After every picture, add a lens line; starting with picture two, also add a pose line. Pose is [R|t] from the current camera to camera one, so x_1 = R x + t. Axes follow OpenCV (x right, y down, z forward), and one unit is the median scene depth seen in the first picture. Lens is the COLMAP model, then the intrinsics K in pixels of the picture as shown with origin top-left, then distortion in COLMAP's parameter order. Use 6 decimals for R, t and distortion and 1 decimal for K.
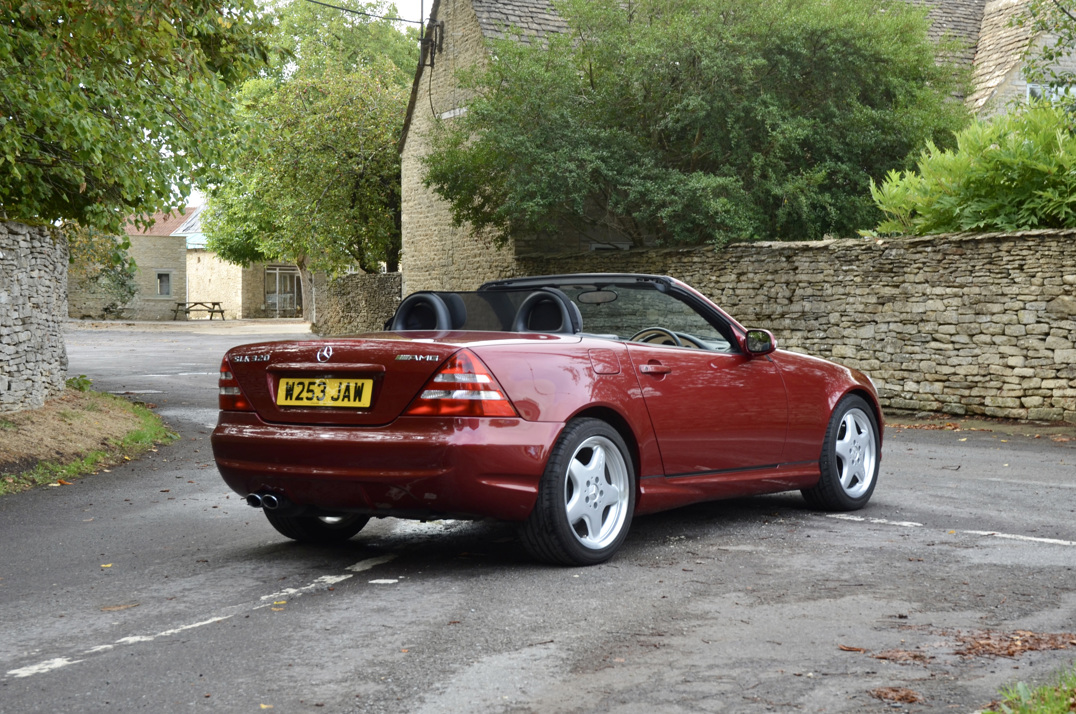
lens RADIAL K [[1844.8, 0, 537.7], [0, 1844.8, 375.5], [0, 0, 1]] dist [0.109501, 0.426231]
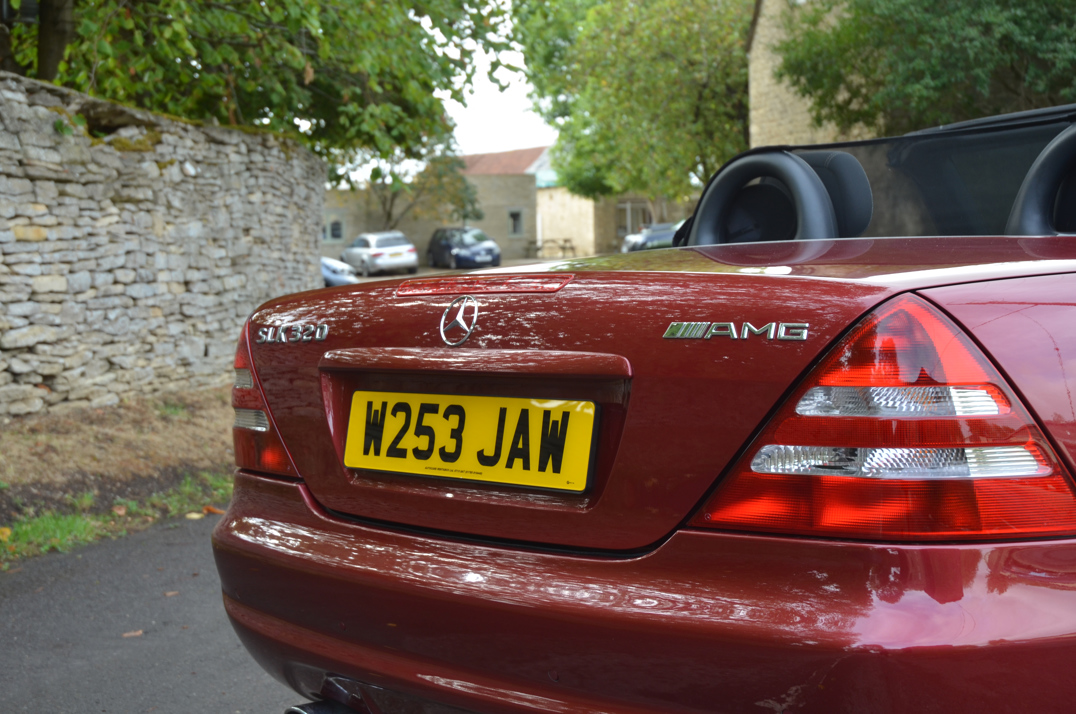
lens RADIAL K [[1664.8, 0, 541.6], [0, 1664.8, 427.9], [0, 0, 1]] dist [-0.004869, -0.078117]
pose [[0.978895, -0.009419, -0.204147, -0.019083], [0.024349, 0.997197, 0.070747, -0.006175], [0.202908, -0.074224, 0.976381, 0.335532]]
